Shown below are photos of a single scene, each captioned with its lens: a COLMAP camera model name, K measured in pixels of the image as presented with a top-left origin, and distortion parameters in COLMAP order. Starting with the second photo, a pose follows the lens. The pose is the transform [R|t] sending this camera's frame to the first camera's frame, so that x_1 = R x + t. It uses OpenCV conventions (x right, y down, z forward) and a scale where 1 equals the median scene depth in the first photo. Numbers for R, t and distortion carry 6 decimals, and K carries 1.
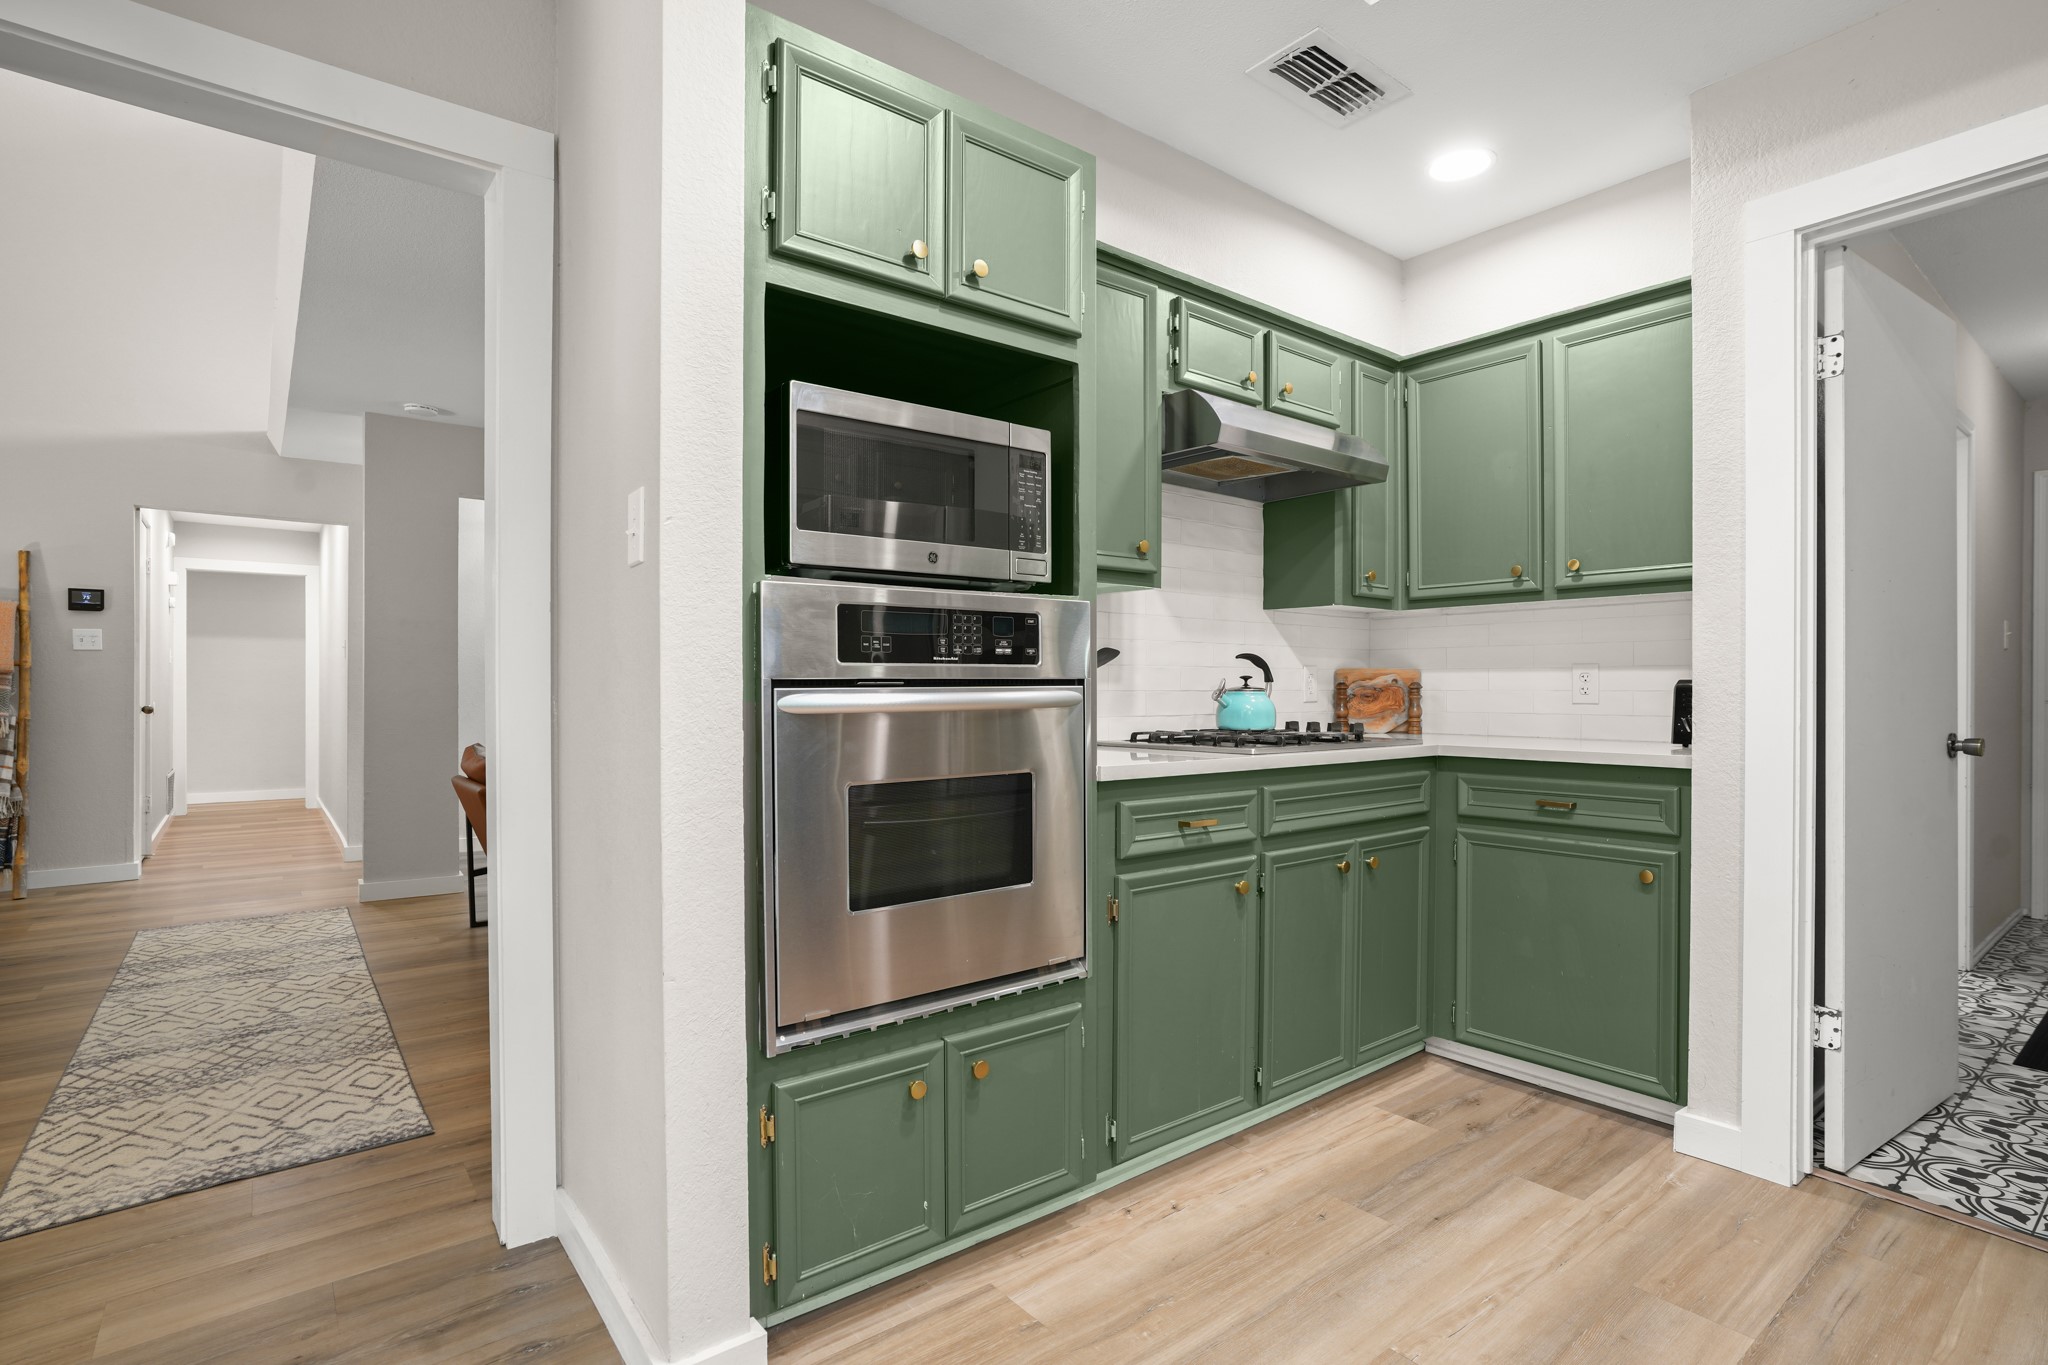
lens RADIAL K [[983.7, 0, 1022.5], [0, 983.7, 691.1], [0, 0, 1]] dist [-0.034838, 0.010230]
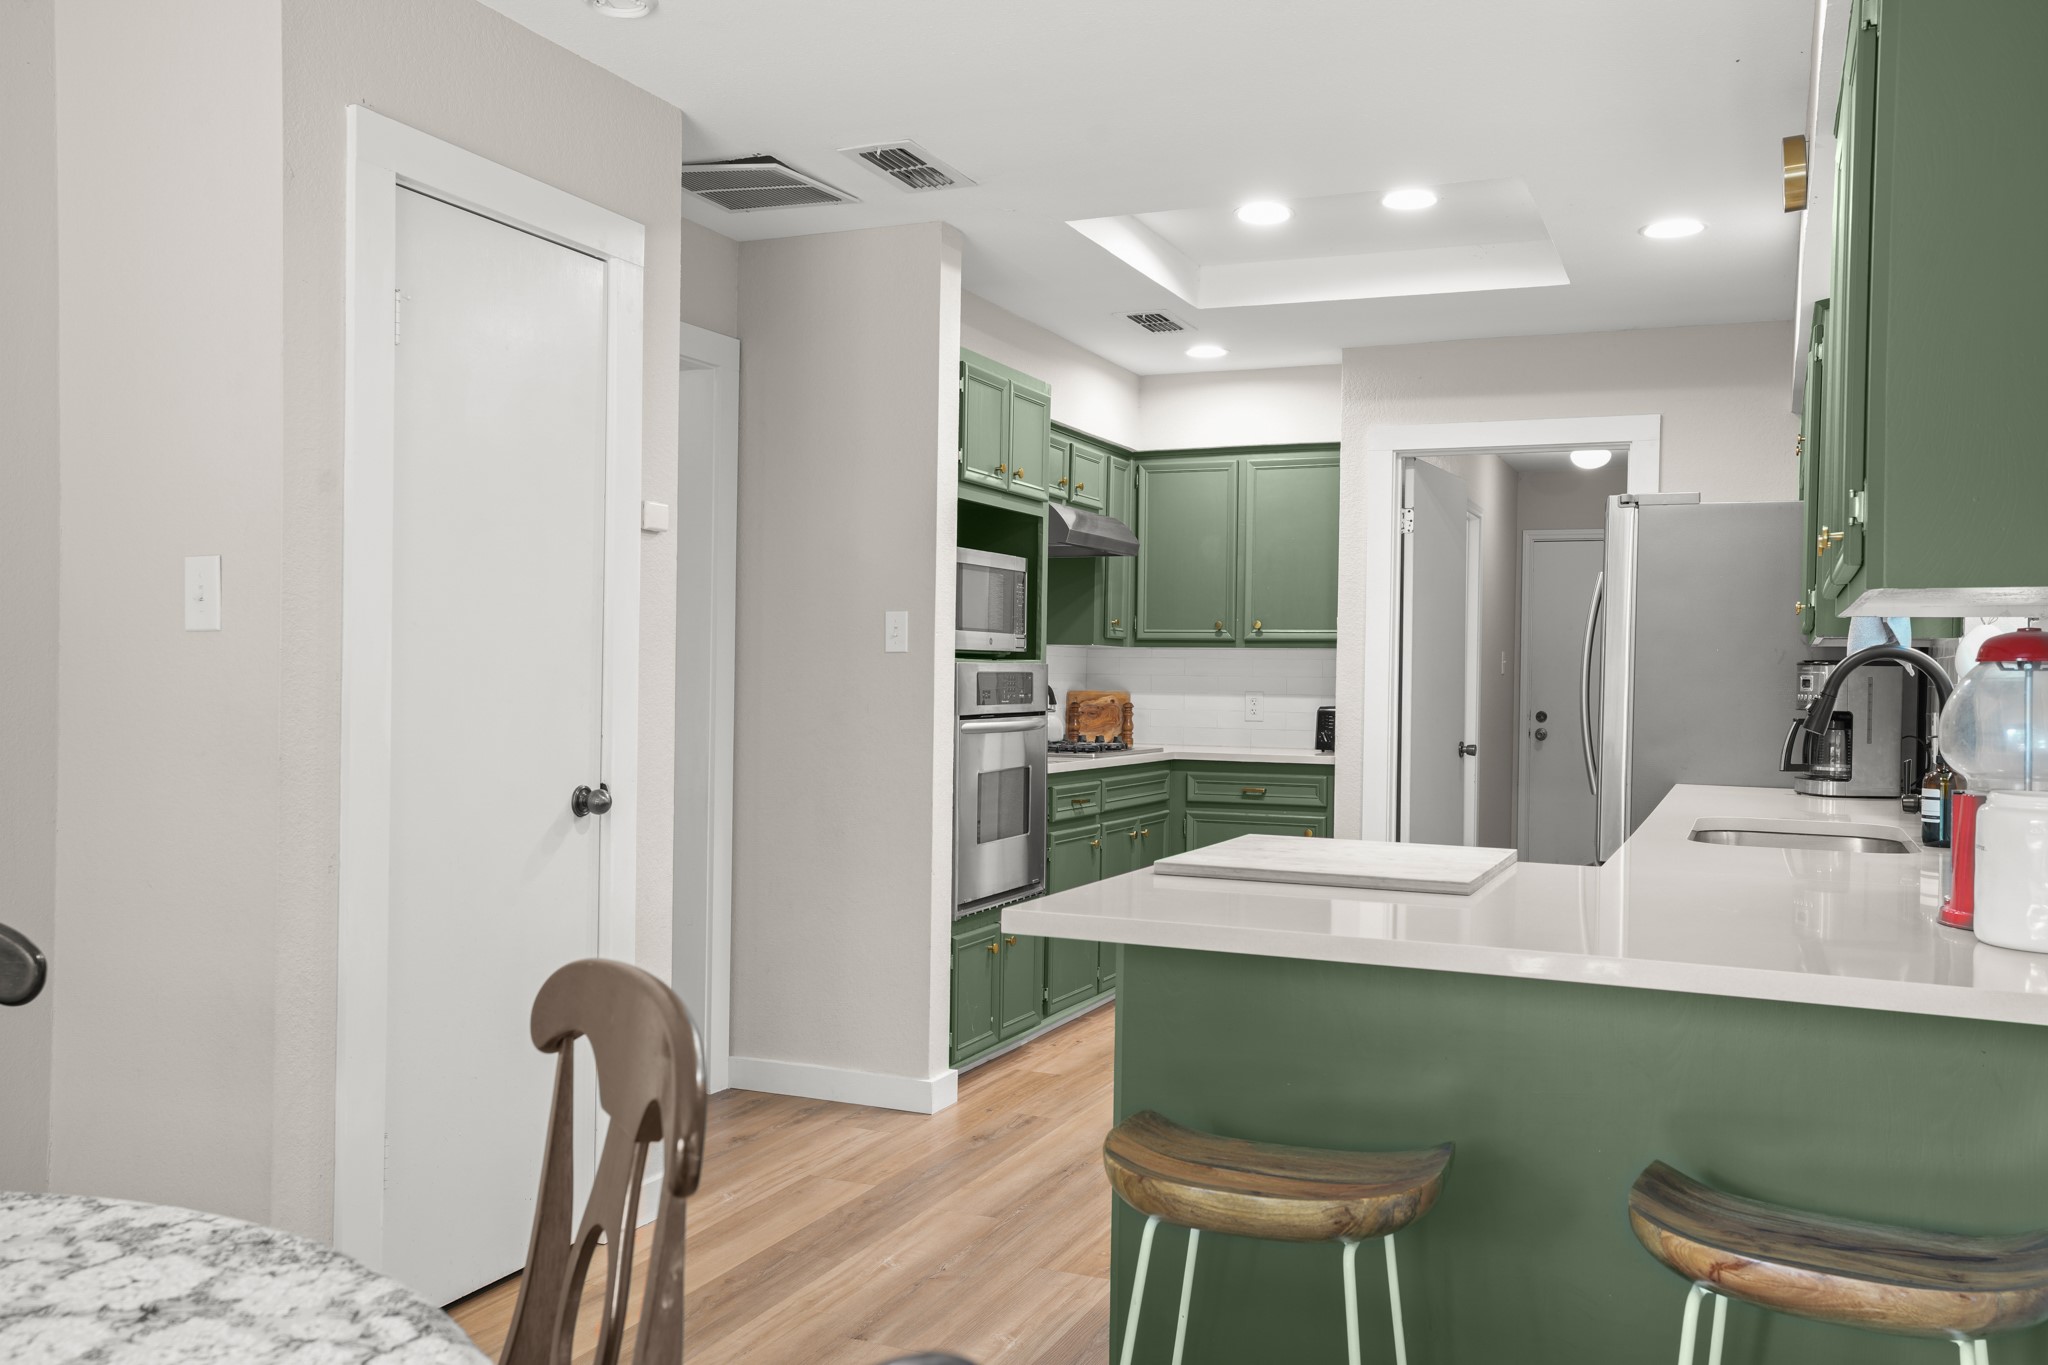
lens RADIAL K [[1676.3, 0, 1015.1], [0, 1676.3, 693.2], [0, 0, 1]] dist [0.011151, -0.002103]
pose [[0.881393, 0.008368, 0.472310, -0.897450], [-0.013334, 0.999885, 0.007169, -0.042006], [-0.472196, -0.012617, 0.881403, -0.990157]]
